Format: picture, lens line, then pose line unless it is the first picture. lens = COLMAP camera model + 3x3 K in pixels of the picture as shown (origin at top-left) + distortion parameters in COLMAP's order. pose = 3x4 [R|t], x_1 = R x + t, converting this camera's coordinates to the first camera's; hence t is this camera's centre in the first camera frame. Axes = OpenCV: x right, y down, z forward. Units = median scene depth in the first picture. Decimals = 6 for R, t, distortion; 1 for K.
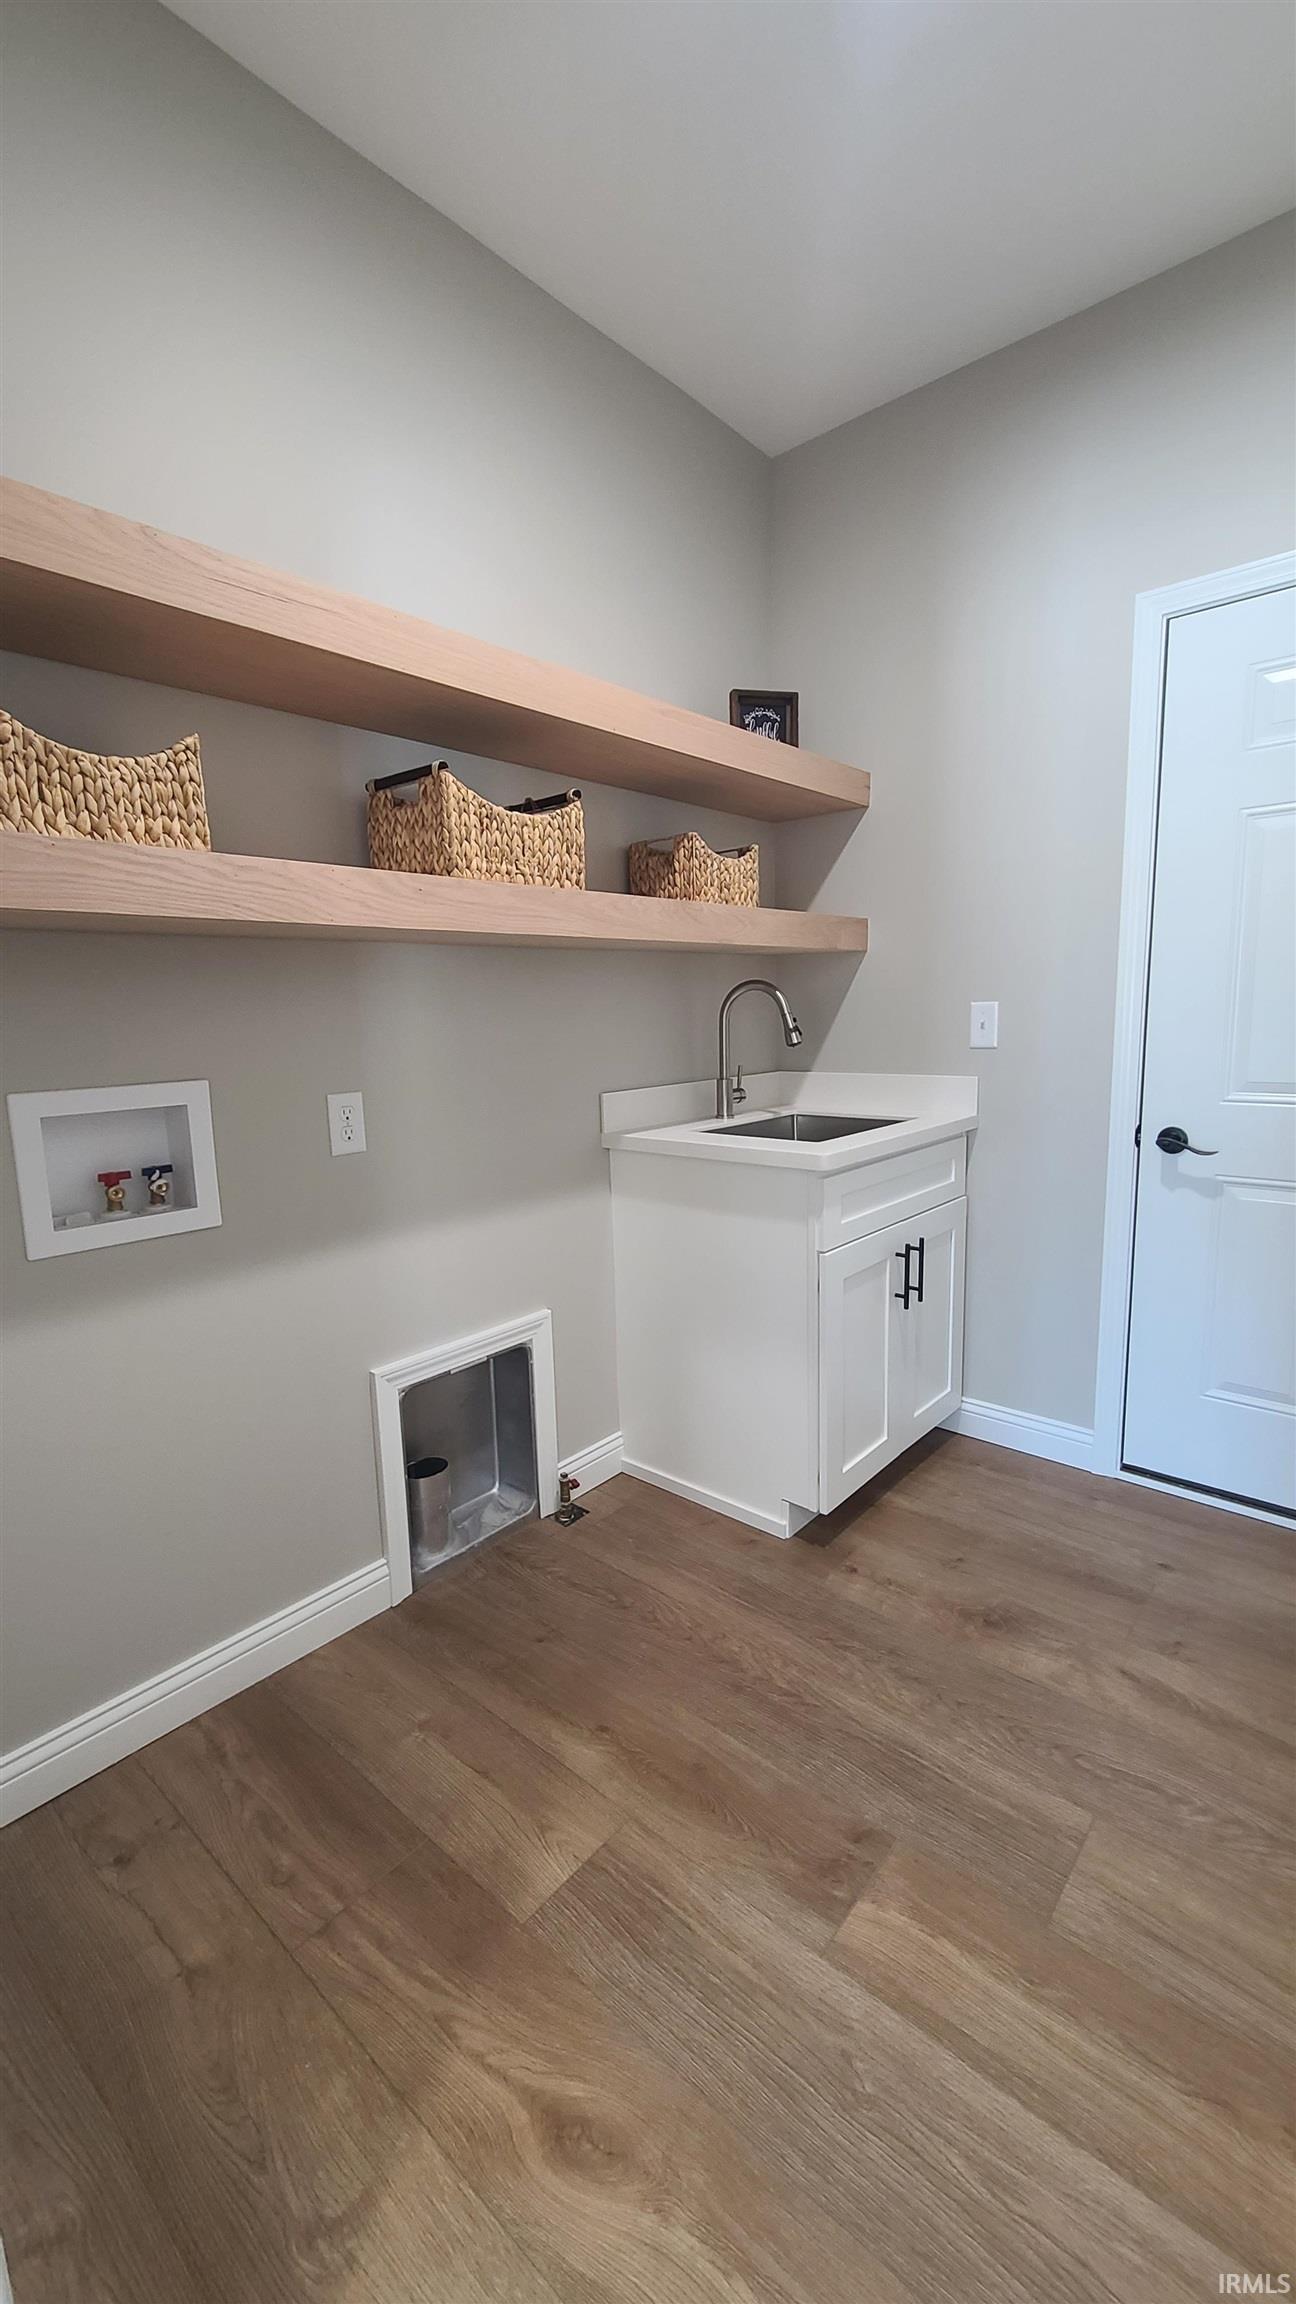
lens RADIAL K [[934.8, 0, 646.9], [0, 934.8, 1153.0], [0, 0, 1]] dist [0.002380, -0.002106]
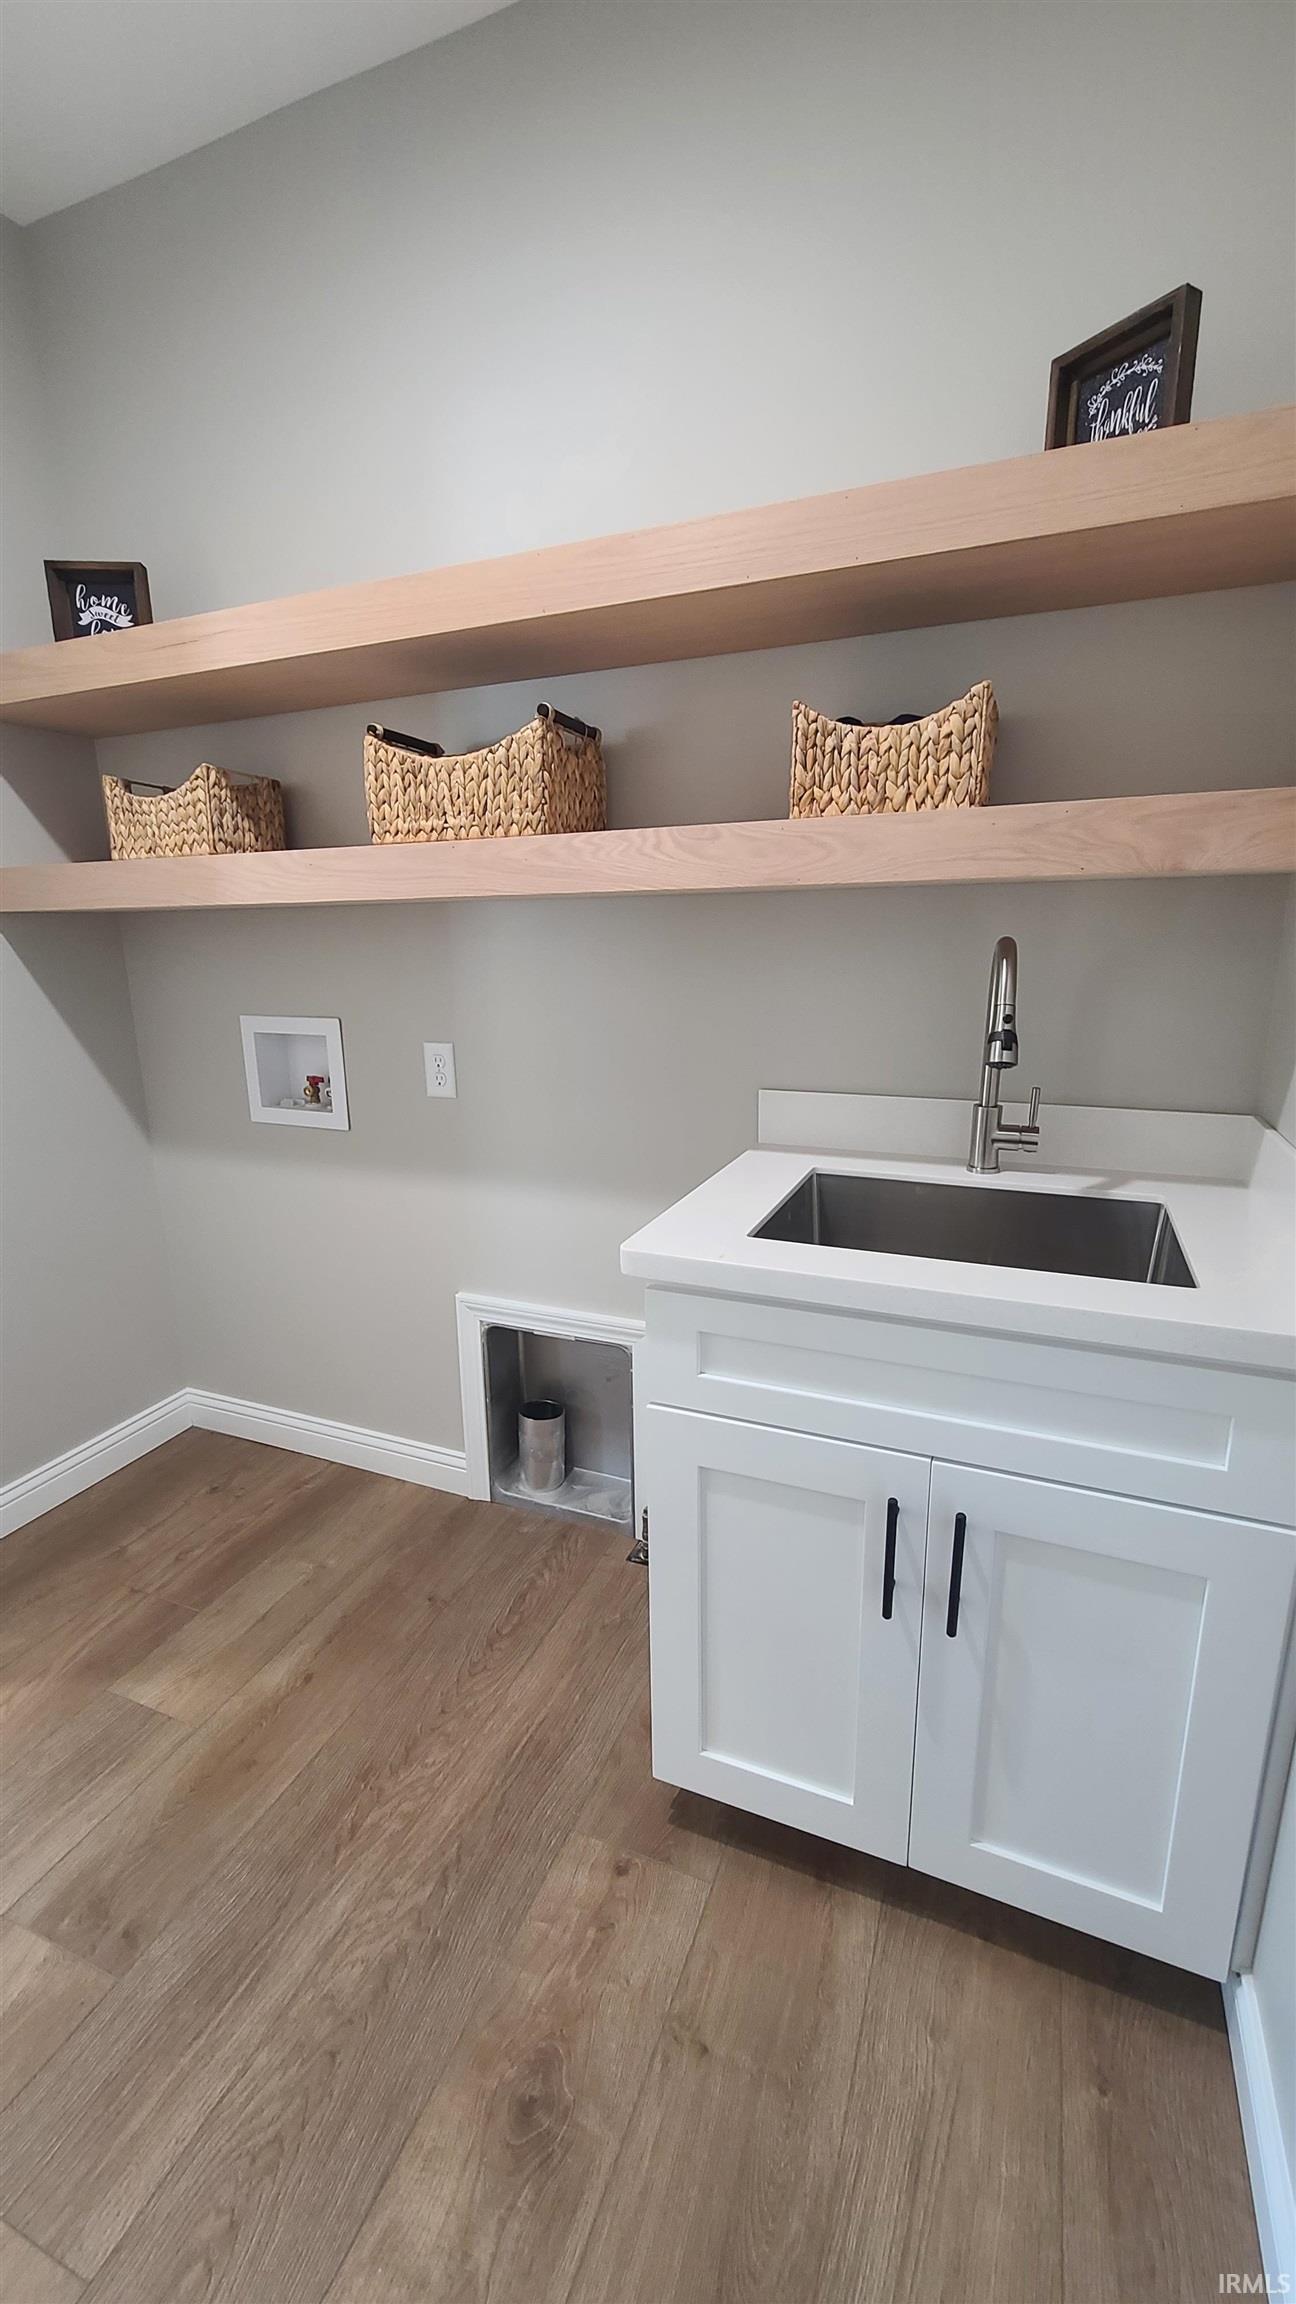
lens RADIAL K [[934.8, 0, 646.9], [0, 934.8, 1153.0], [0, 0, 1]] dist [0.002380, -0.002106]
pose [[0.314570, 0.244000, -0.917338, 0.855510], [-0.141335, 0.967666, 0.208920, -0.217849], [0.938653, 0.063932, 0.338884, 0.925208]]
